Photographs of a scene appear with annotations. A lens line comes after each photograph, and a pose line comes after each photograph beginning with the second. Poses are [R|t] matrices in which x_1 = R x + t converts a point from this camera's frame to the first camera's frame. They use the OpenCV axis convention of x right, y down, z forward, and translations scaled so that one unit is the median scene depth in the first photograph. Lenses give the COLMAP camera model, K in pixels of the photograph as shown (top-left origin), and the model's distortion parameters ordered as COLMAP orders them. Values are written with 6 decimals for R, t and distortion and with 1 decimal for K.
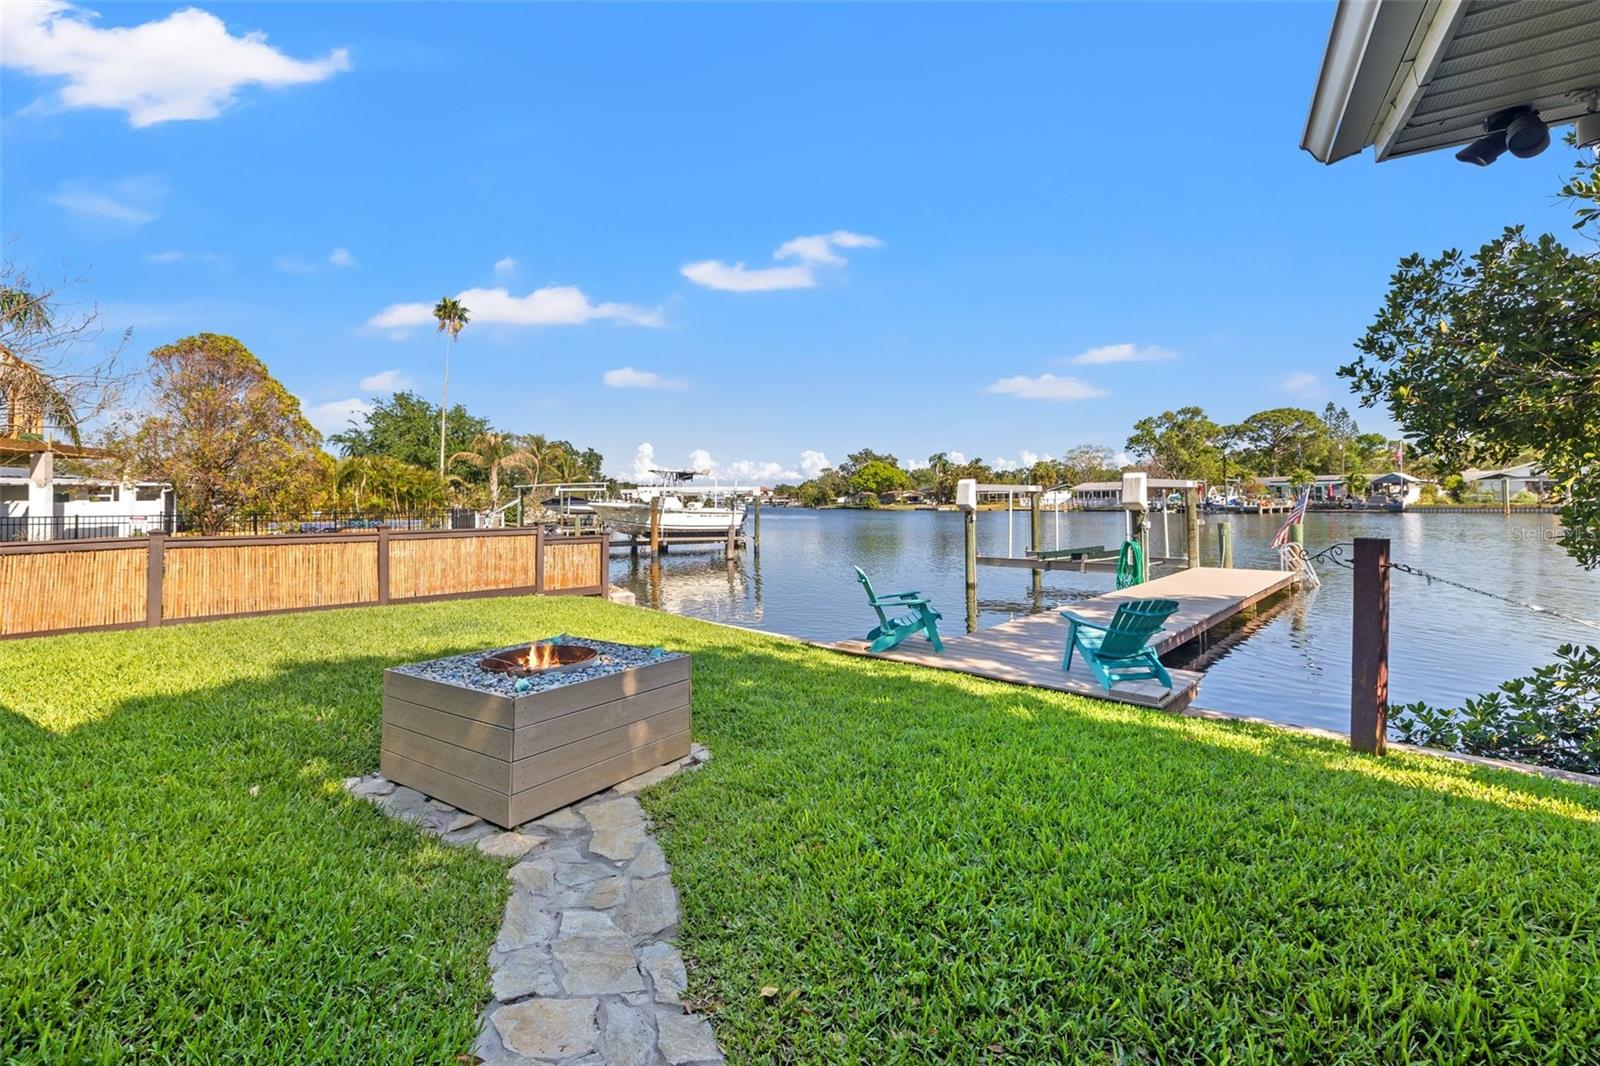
lens RADIAL K [[692.1, 0, 790.5], [0, 692.1, 487.6], [0, 0, 1]] dist [0.001287, 0.000343]
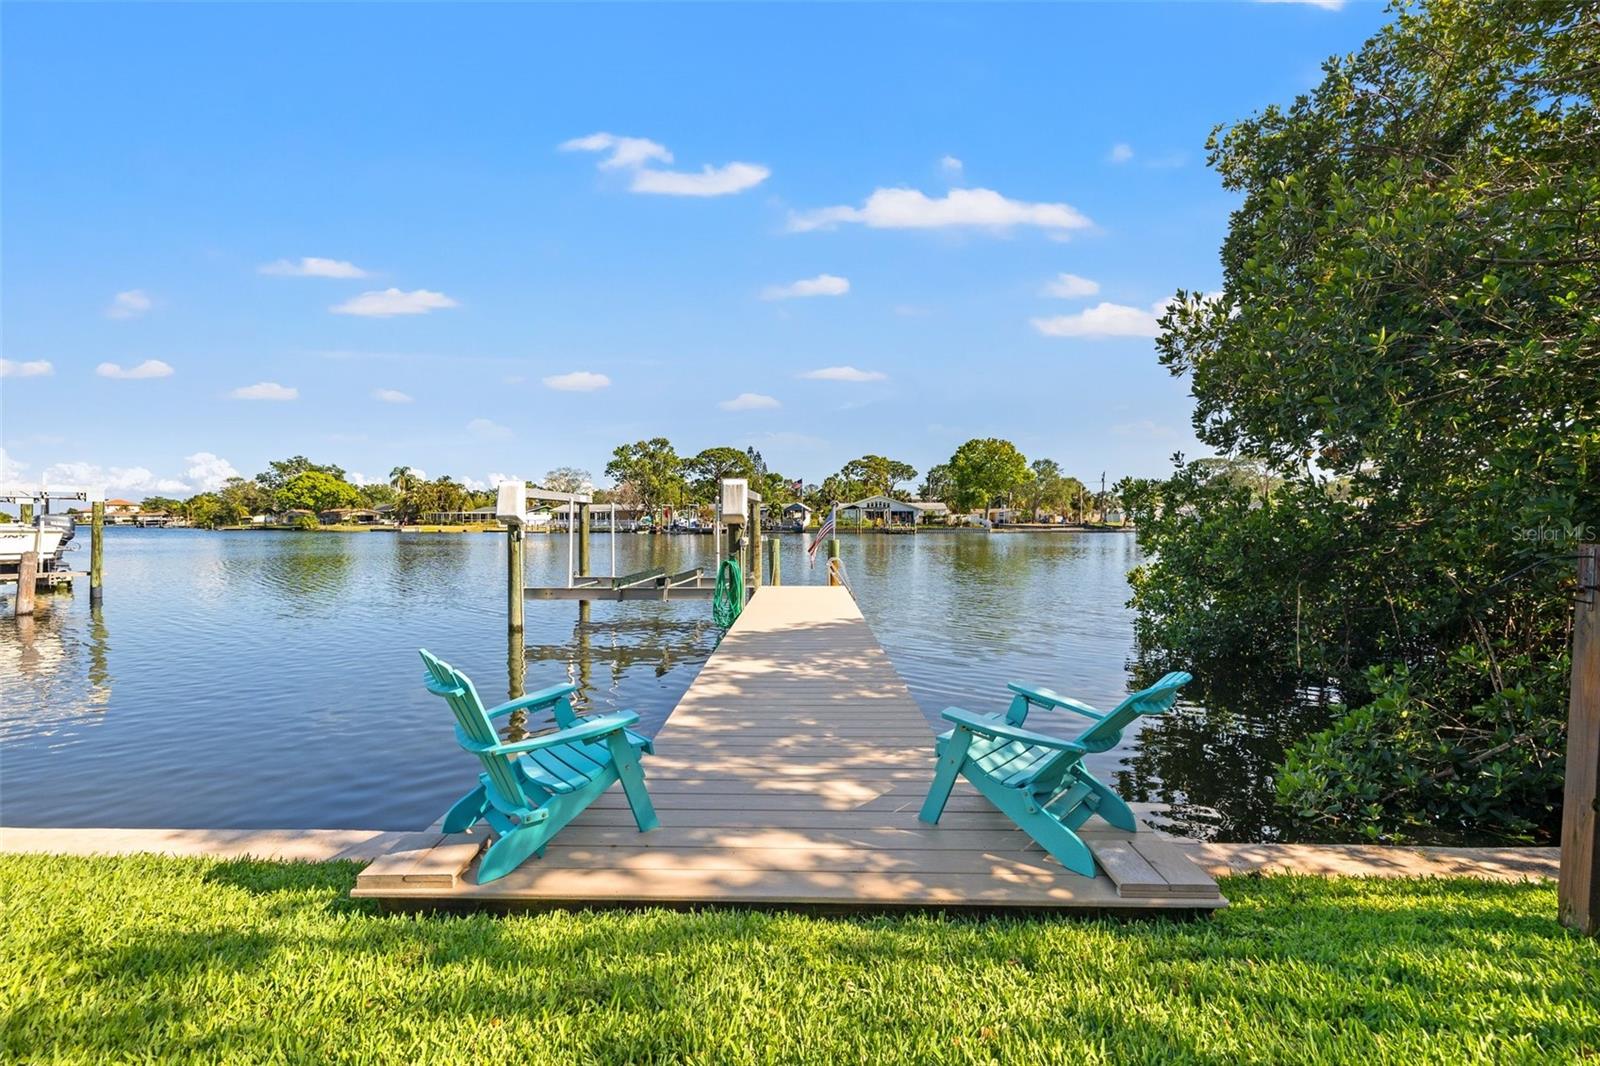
lens RADIAL K [[676.0, 0, 793.0], [0, 676.0, 537.0], [0, 0, 1]] dist [-0.000094, 0.000201]
pose [[0.736079, -0.004960, 0.676877, -0.000313], [-0.021816, 0.999280, 0.031047, 0.003587], [-0.676544, -0.037619, 0.735441, 0.056949]]
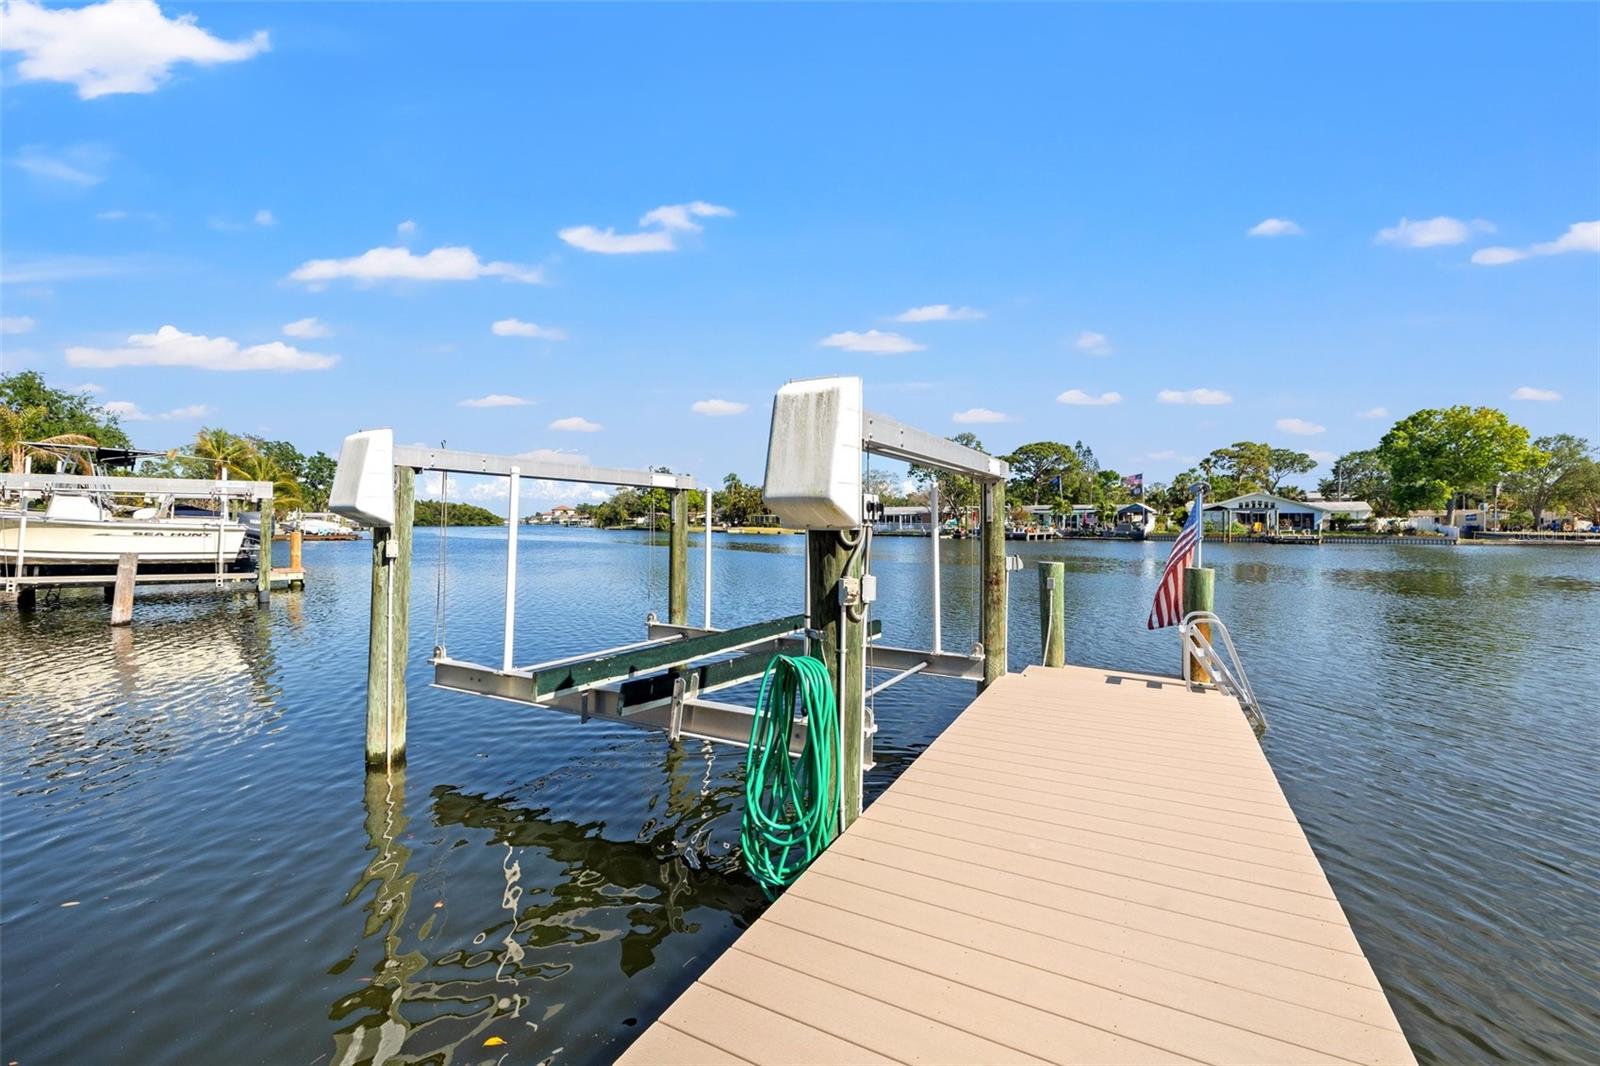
lens RADIAL K [[673.0, 0, 786.9], [0, 673.0, 525.9], [0, 0, 1]] dist [0.002638, 0.000179]
pose [[0.964398, 0.016105, 0.263963, 0.068664], [-0.022261, 0.999545, 0.020347, 0.004327], [-0.263515, -0.025499, 0.964318, 0.125239]]
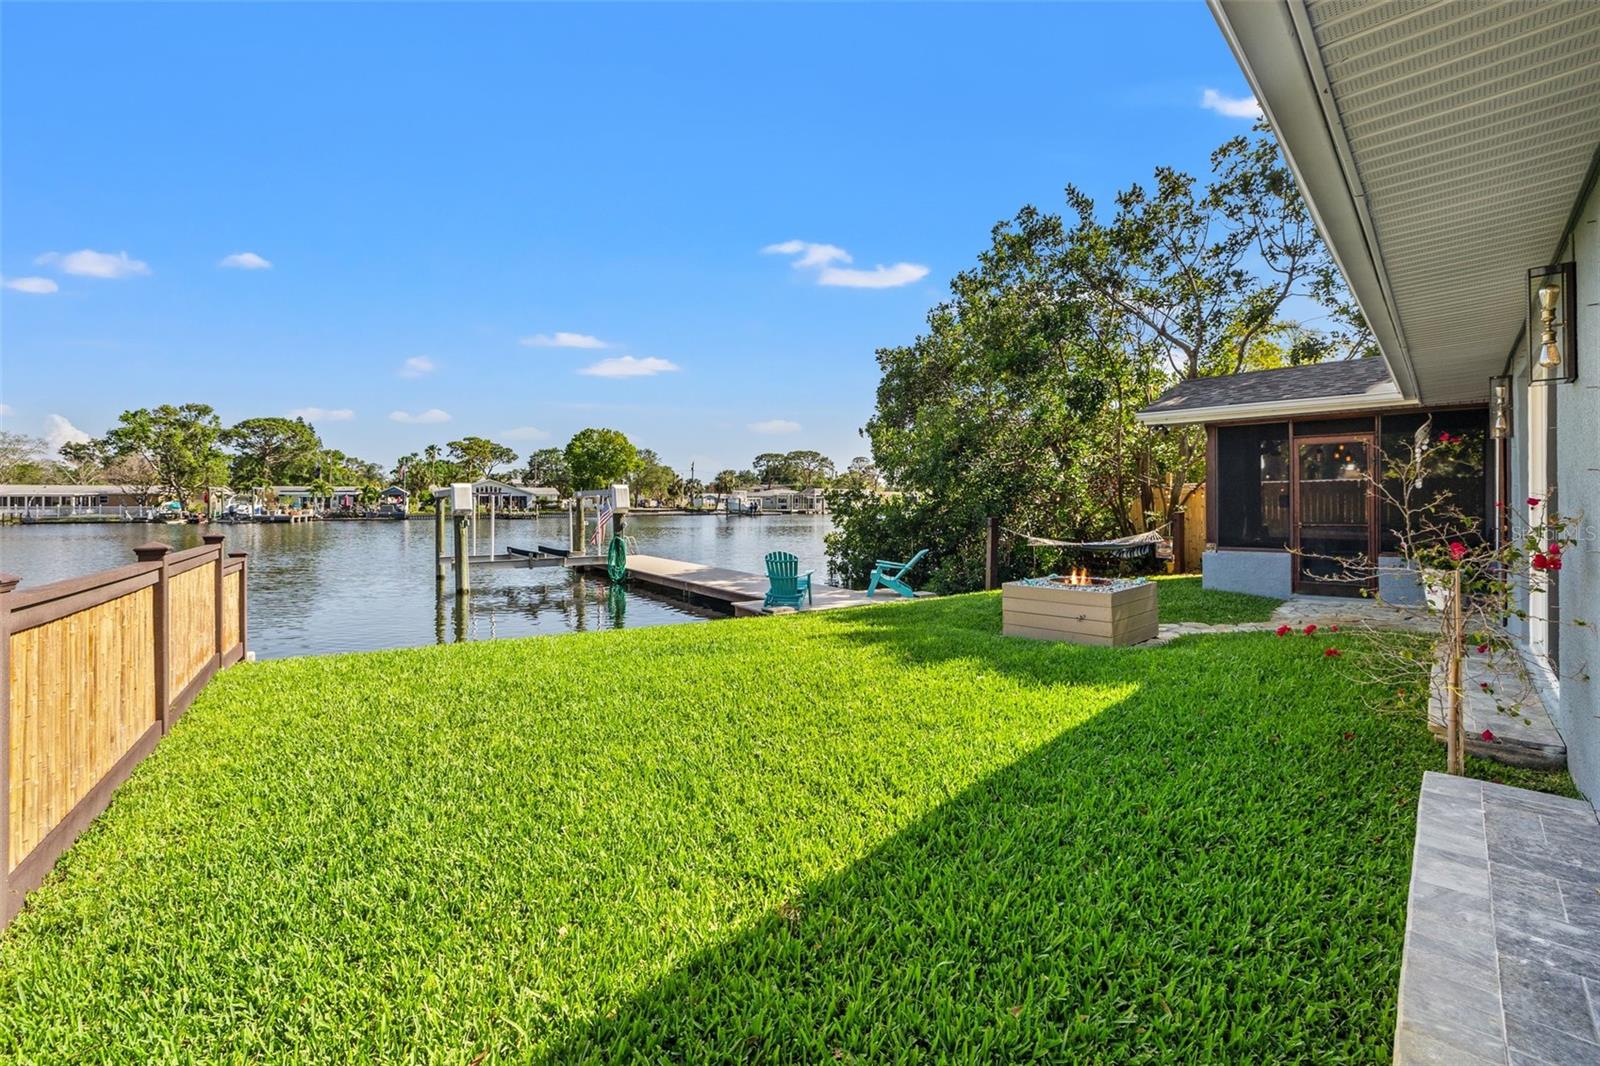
lens RADIAL K [[686.1, 0, 792.9], [0, 686.1, 503.0], [0, 0, 1]] dist [-0.000078, 0.000049]
pose [[0.224457, 0.011851, 0.974412, -0.111205], [-0.019069, 0.999788, -0.007767, 0.002807], [-0.974297, -0.016837, 0.224636, 0.063509]]
